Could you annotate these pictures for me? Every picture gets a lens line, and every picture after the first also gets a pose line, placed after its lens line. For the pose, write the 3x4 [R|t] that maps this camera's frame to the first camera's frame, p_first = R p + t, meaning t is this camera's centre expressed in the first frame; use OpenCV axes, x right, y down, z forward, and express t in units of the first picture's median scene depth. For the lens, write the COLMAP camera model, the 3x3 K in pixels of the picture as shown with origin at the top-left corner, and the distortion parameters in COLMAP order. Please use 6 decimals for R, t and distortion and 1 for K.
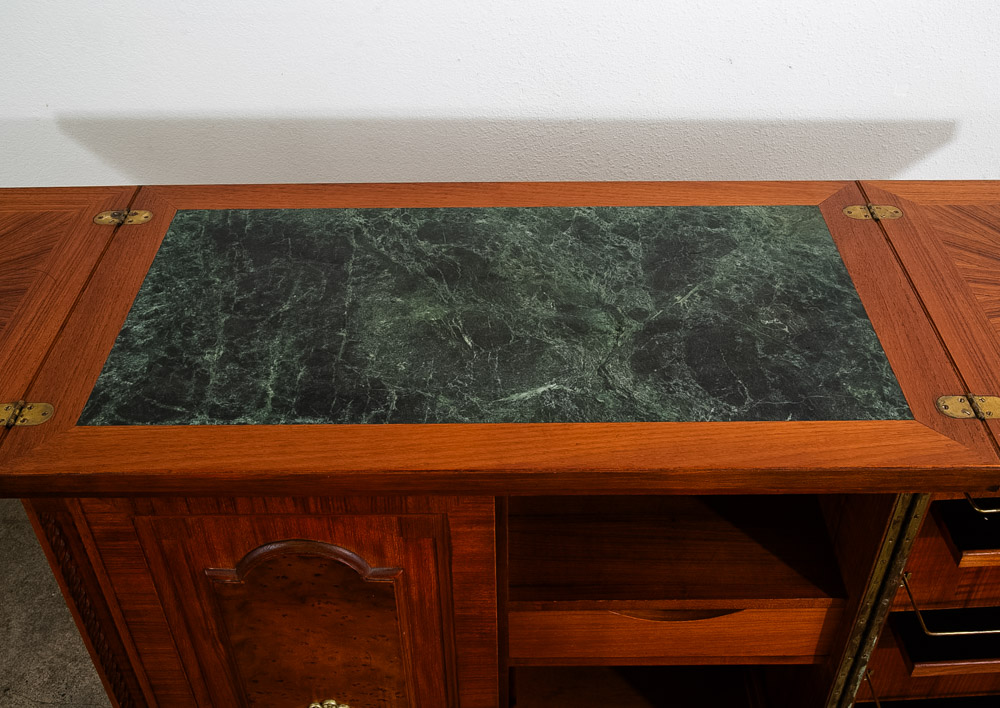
lens RADIAL K [[1025.2, 0, 500.0], [0, 1025.2, 354.0], [0, 0, 1]] dist [-0.013179, -0.009023]
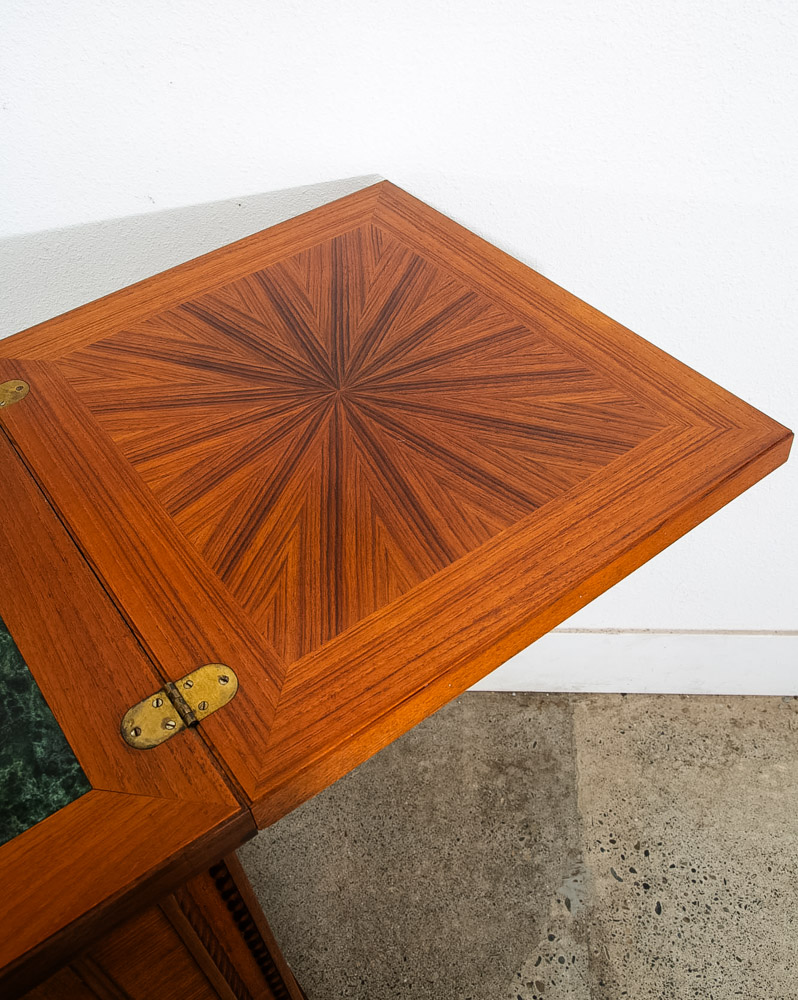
lens RADIAL K [[940.6, 0, 399.0], [0, 940.6, 500.0], [0, 0, 1]] dist [-0.016889, 0.001995]
pose [[0.802023, -0.458405, 0.382915, 0.369389], [0.420766, 0.888621, 0.182506, -0.093999], [-0.423928, 0.014743, 0.905576, 0.389997]]
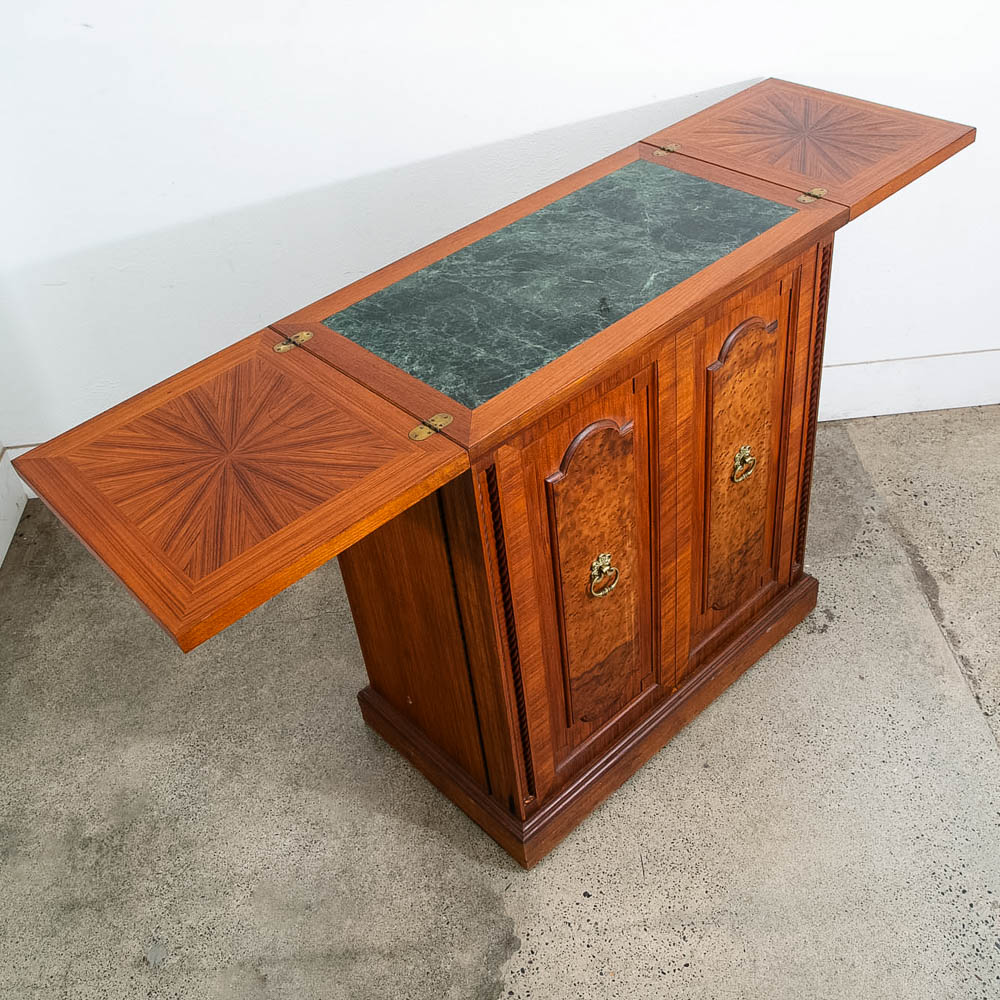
lens RADIAL K [[1122.4, 0, 502.3], [0, 1122.4, 451.2], [0, 0, 1]] dist [-0.095030, 0.053827]
pose [[0.731086, -0.465753, 0.498586, -1.118484], [0.499782, 0.863039, 0.073366, 0.020562], [-0.464469, 0.195547, 0.863730, -0.402740]]
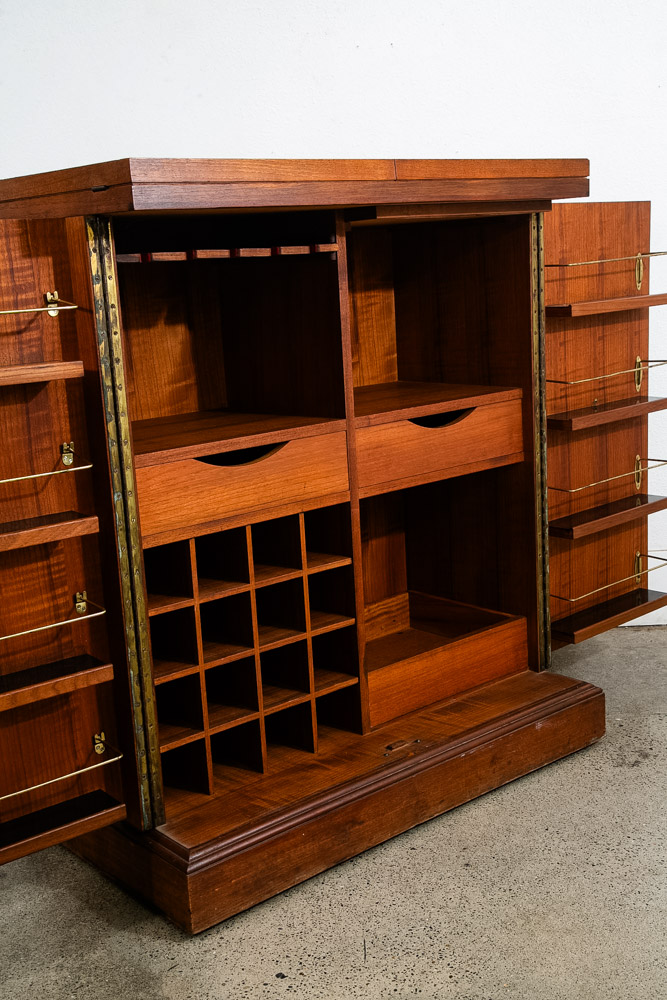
lens RADIAL K [[1224.7, 0, 333.5], [0, 1224.7, 500.0], [0, 0, 1]] dist [0.081161, 0.068317]
pose [[0.768988, -0.164319, 0.617784, -1.206046], [0.447406, 0.828604, -0.336517, 0.988475], [-0.456602, 0.535178, 0.710703, -0.066825]]
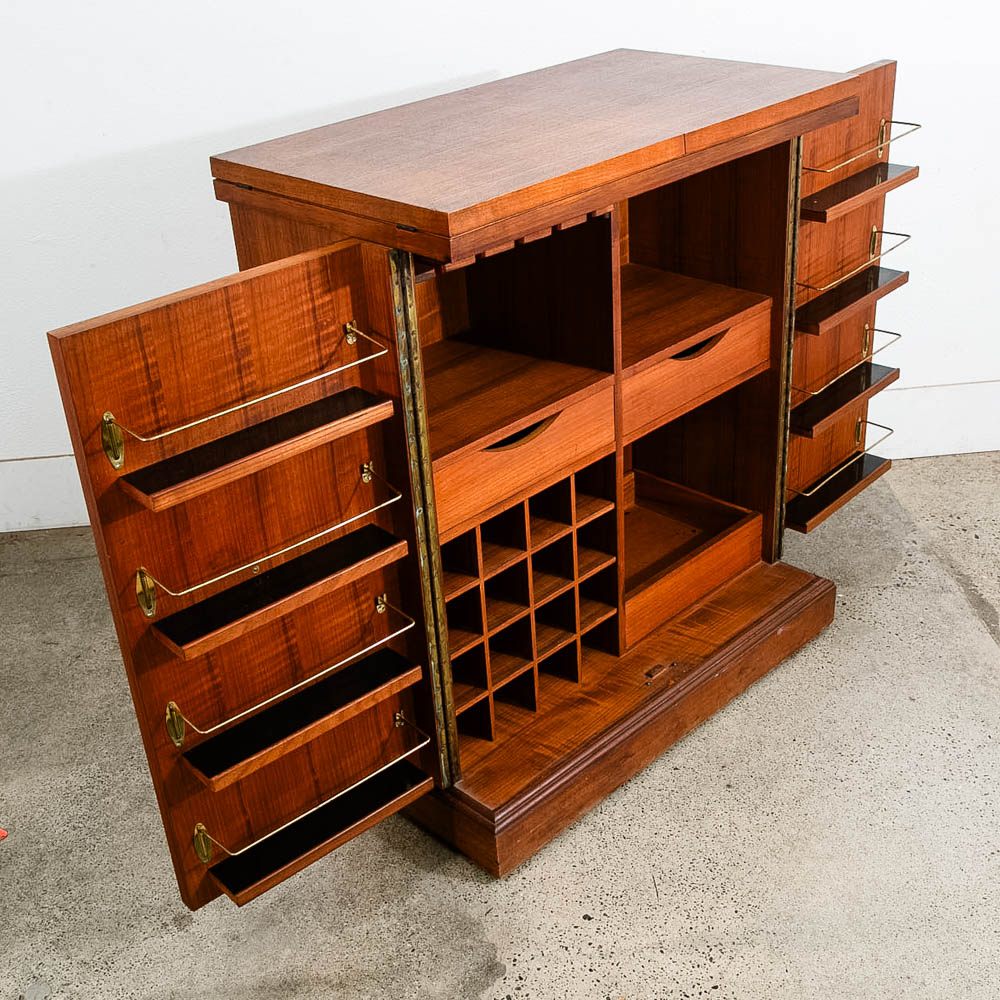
lens RADIAL K [[1362.7, 0, 501.7], [0, 1362.7, 521.6], [0, 0, 1]] dist [-0.068394, 0.095834]
pose [[0.714334, -0.372614, 0.592356, -1.417999], [0.488559, 0.871571, -0.040913, 0.452938], [-0.501036, 0.318627, 0.804637, -0.289111]]
